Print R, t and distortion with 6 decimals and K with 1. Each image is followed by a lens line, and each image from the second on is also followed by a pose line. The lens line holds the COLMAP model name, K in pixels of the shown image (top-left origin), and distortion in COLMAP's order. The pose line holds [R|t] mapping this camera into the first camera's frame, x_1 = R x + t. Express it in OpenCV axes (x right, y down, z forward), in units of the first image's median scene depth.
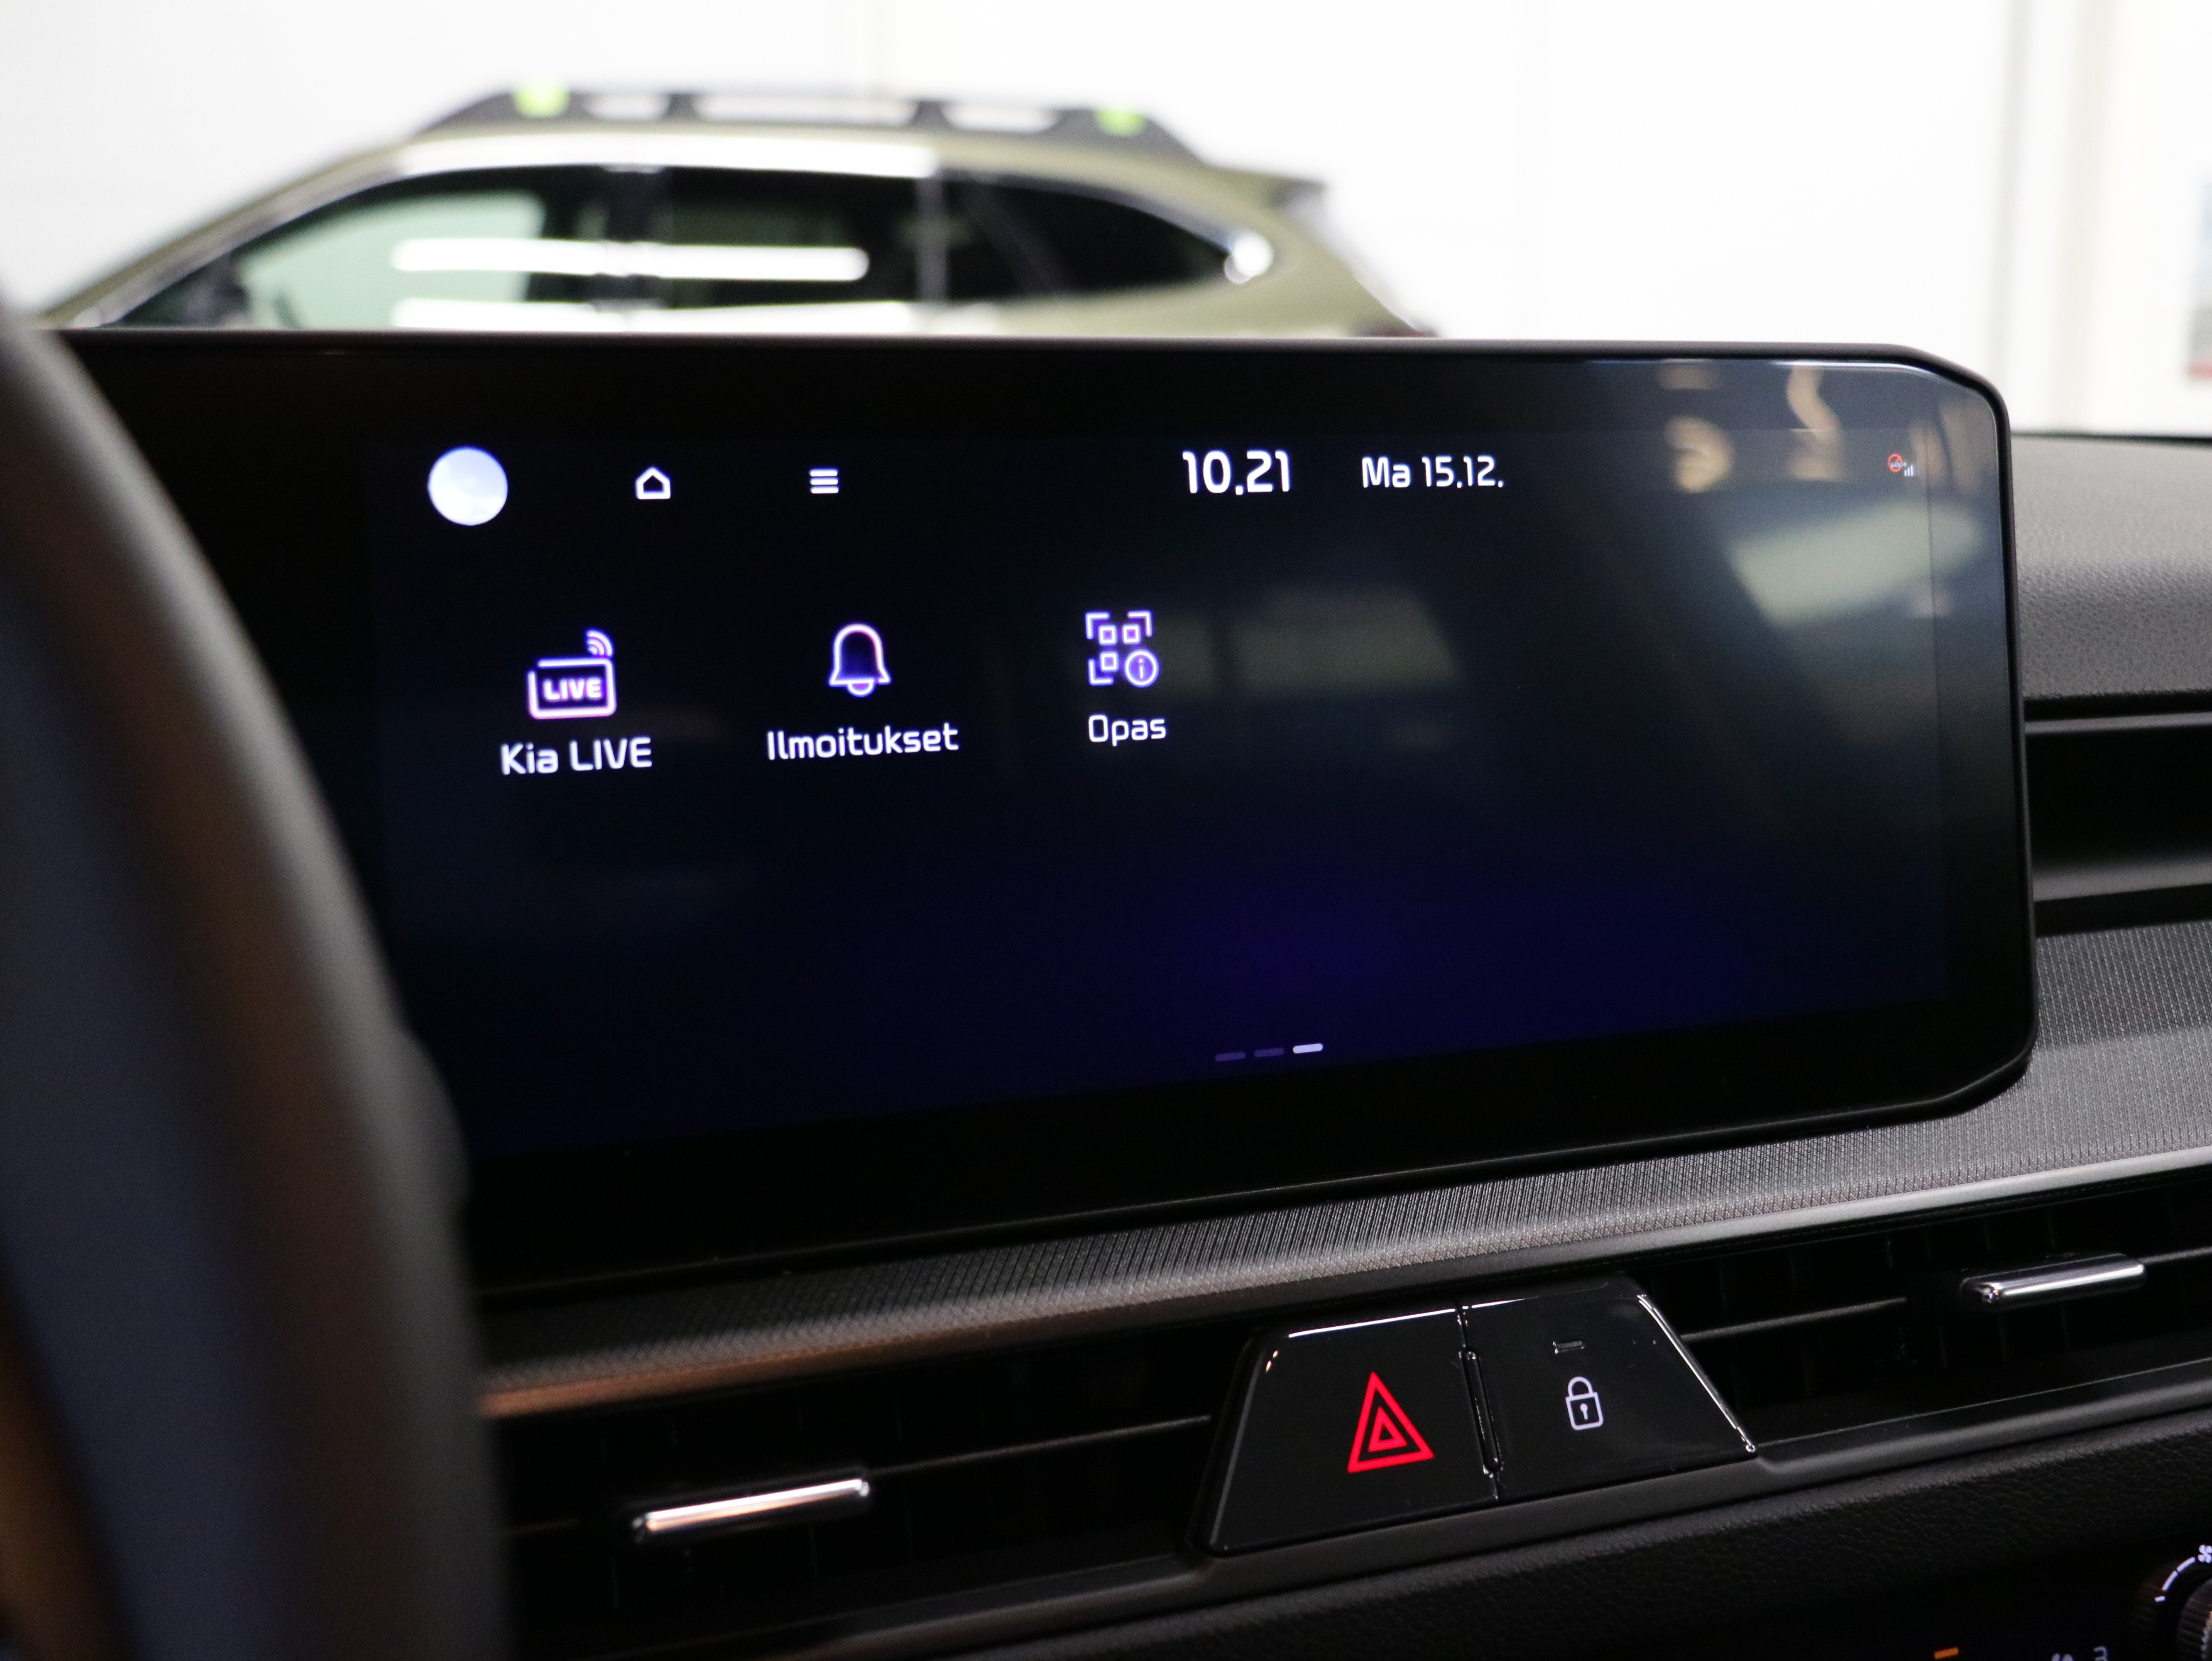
lens RADIAL K [[2672.1, 0, 1114.2], [0, 2672.1, 807.2], [0, 0, 1]] dist [0.005866, 0.000000]
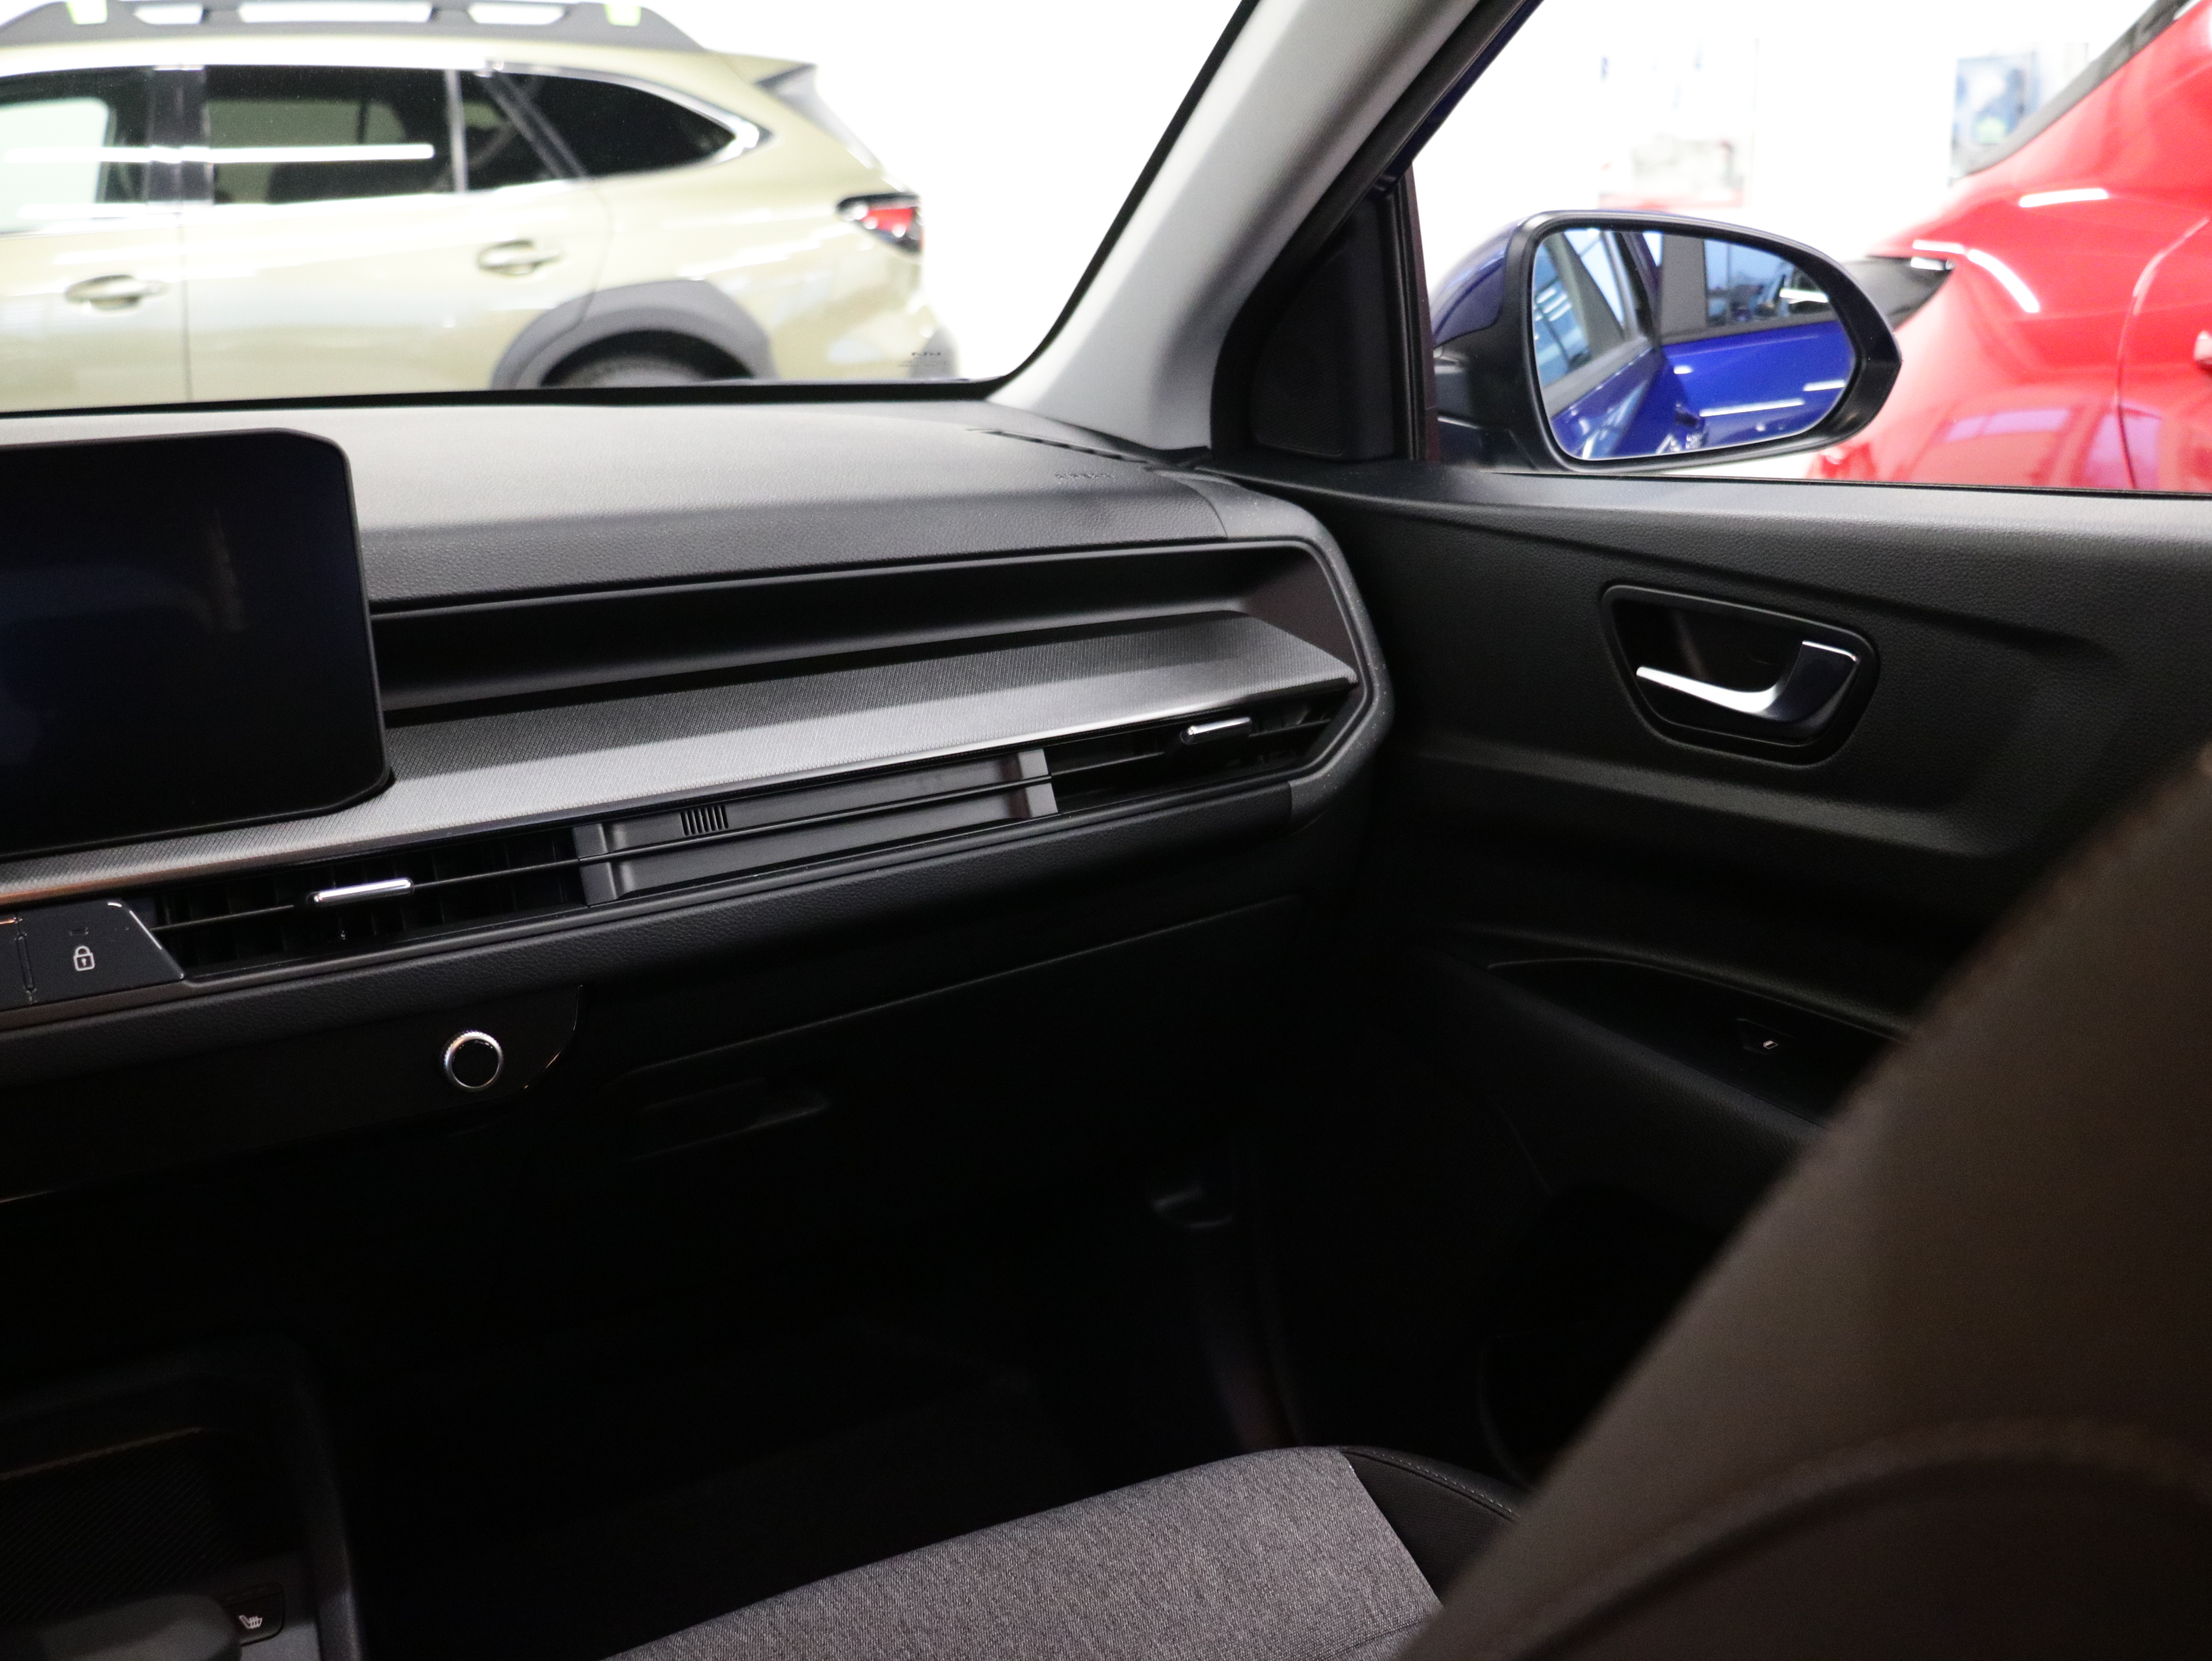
lens RADIAL K [[2432.9, 0, 1090.8], [0, 2432.9, 826.2], [0, 0, 1]] dist [-0.032521, 0.000000]
pose [[0.991395, -0.055811, 0.118407, 0.734430], [0.044594, 0.994444, 0.095358, -0.026636], [-0.123071, -0.089257, 0.988376, -0.962054]]
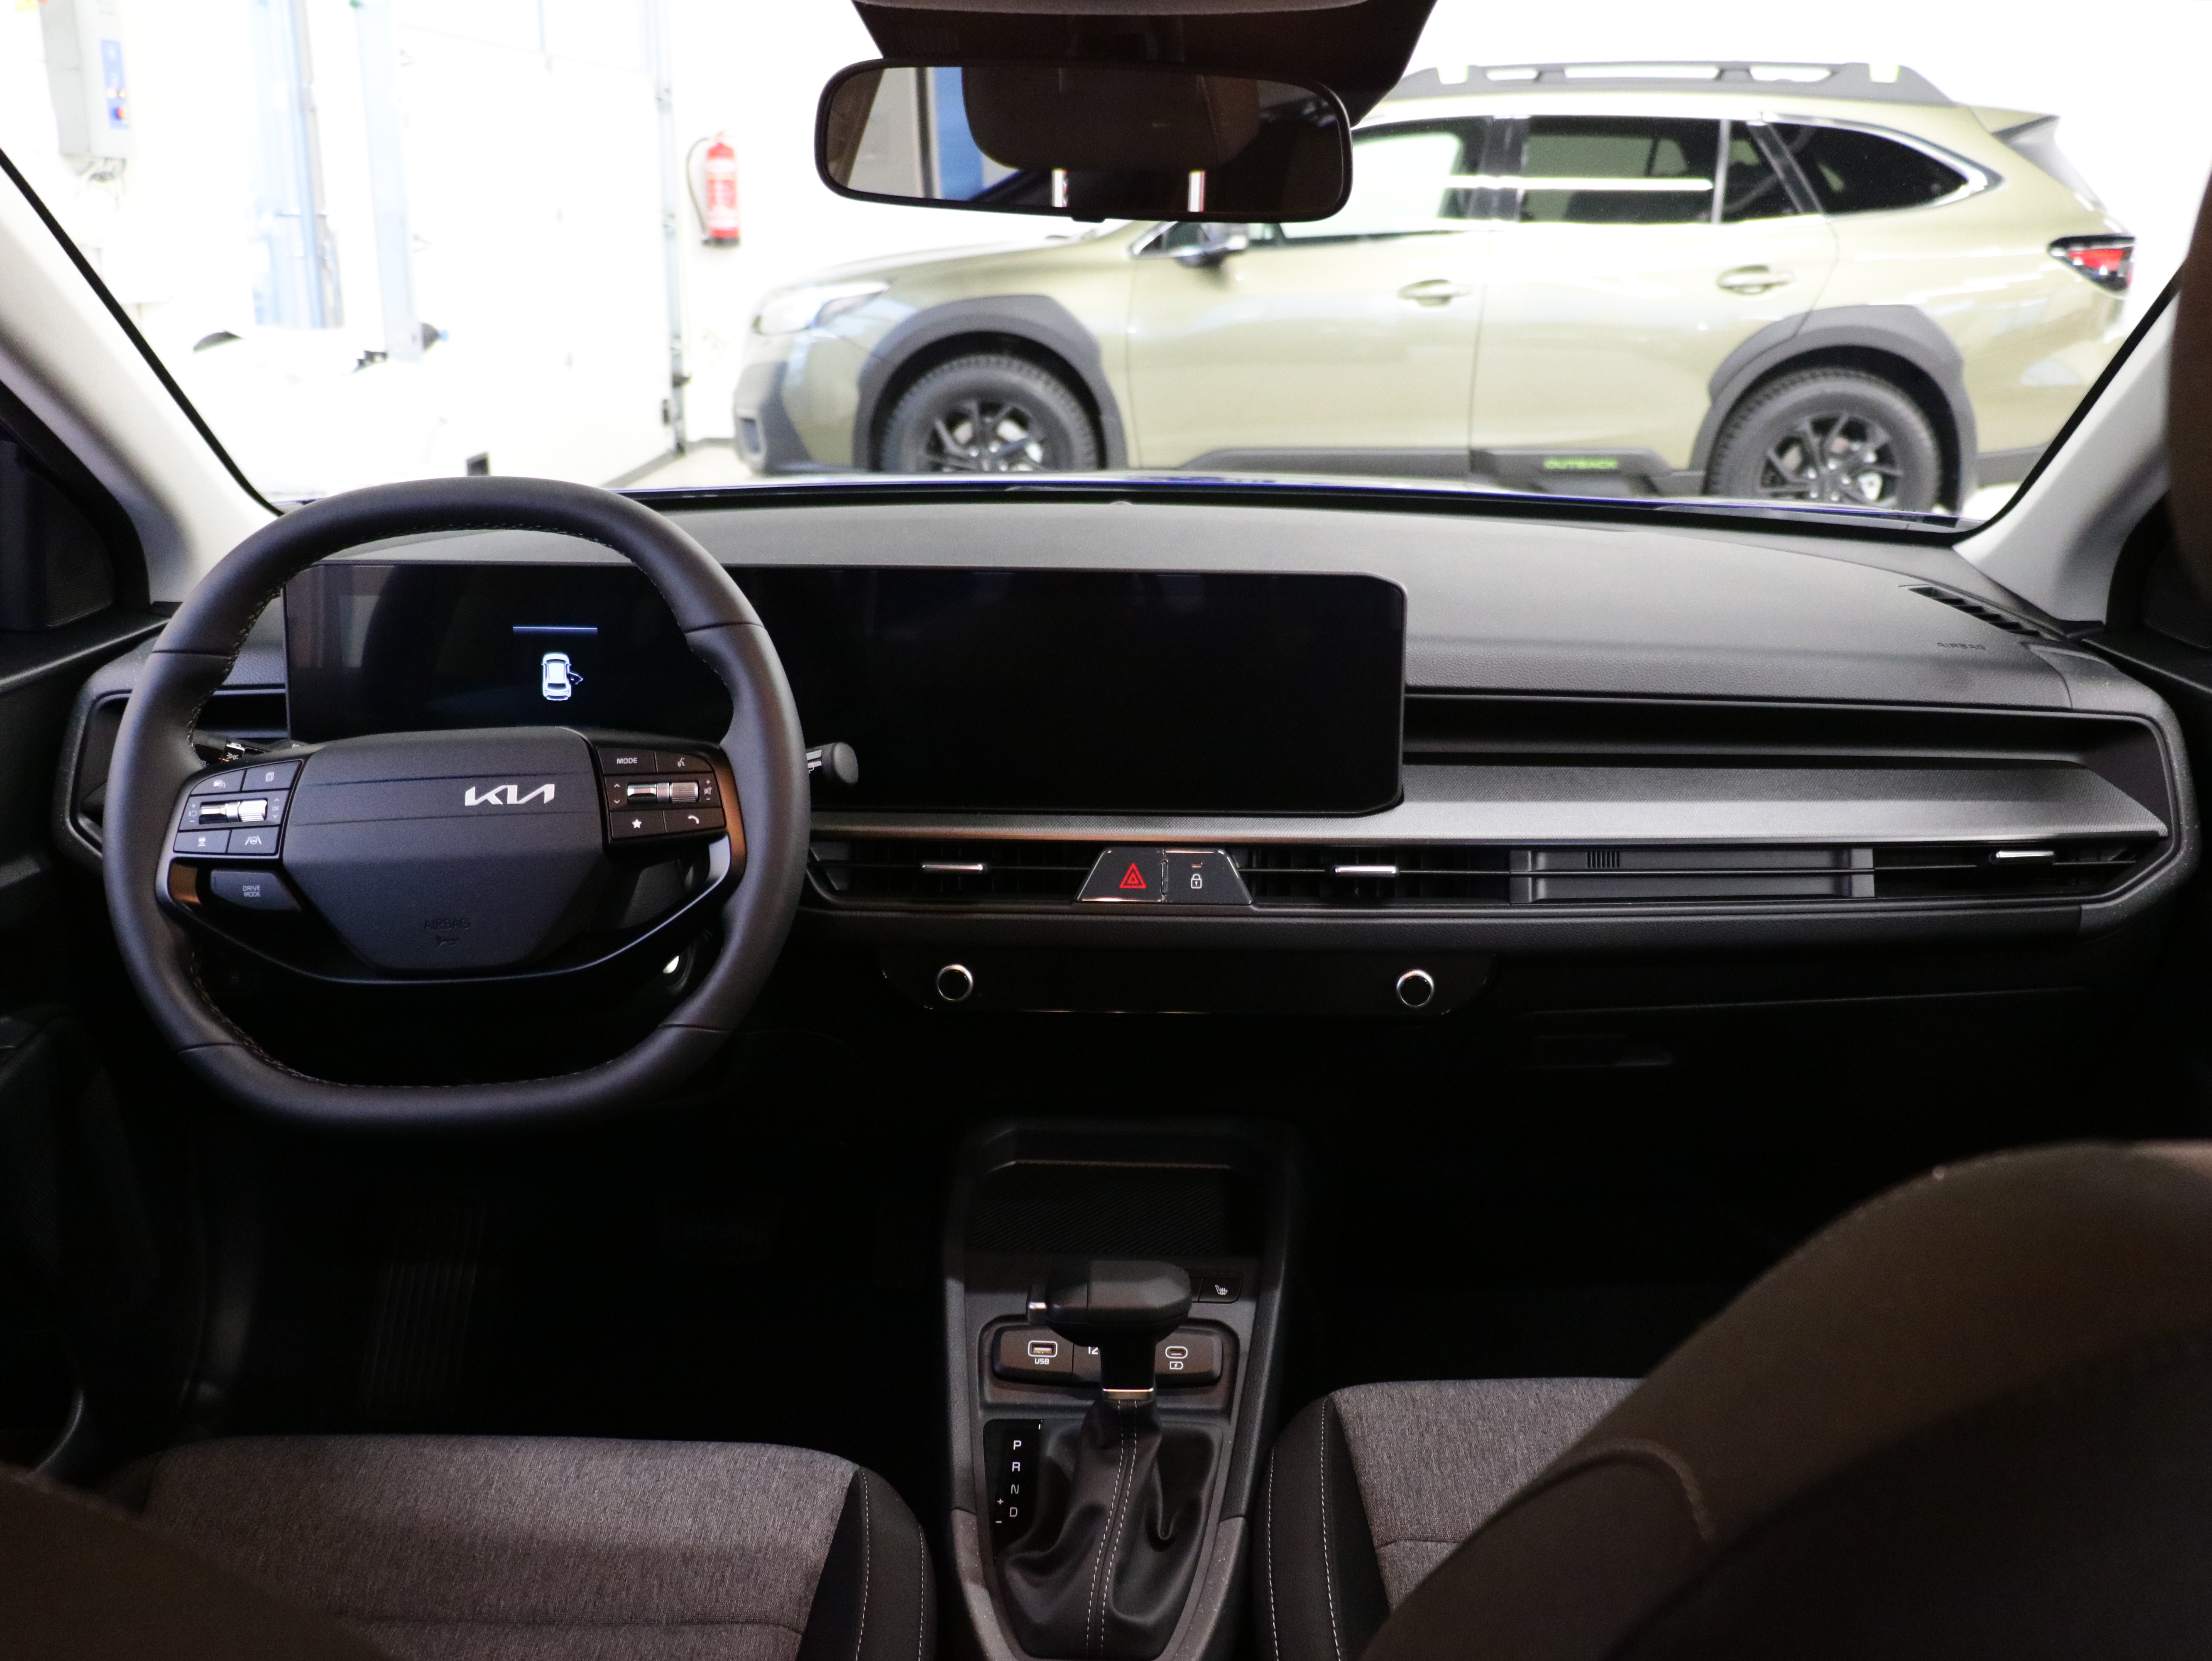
lens RADIAL K [[2004.4, 0, 1091.3], [0, 2004.4, 832.6], [0, 0, 1]] dist [-0.027502, 0.033282]
pose [[0.909218, 0.130208, -0.395433, 1.073893], [-0.068559, 0.983693, 0.166273, -0.266924], [0.410635, -0.124068, 0.903319, -1.420591]]
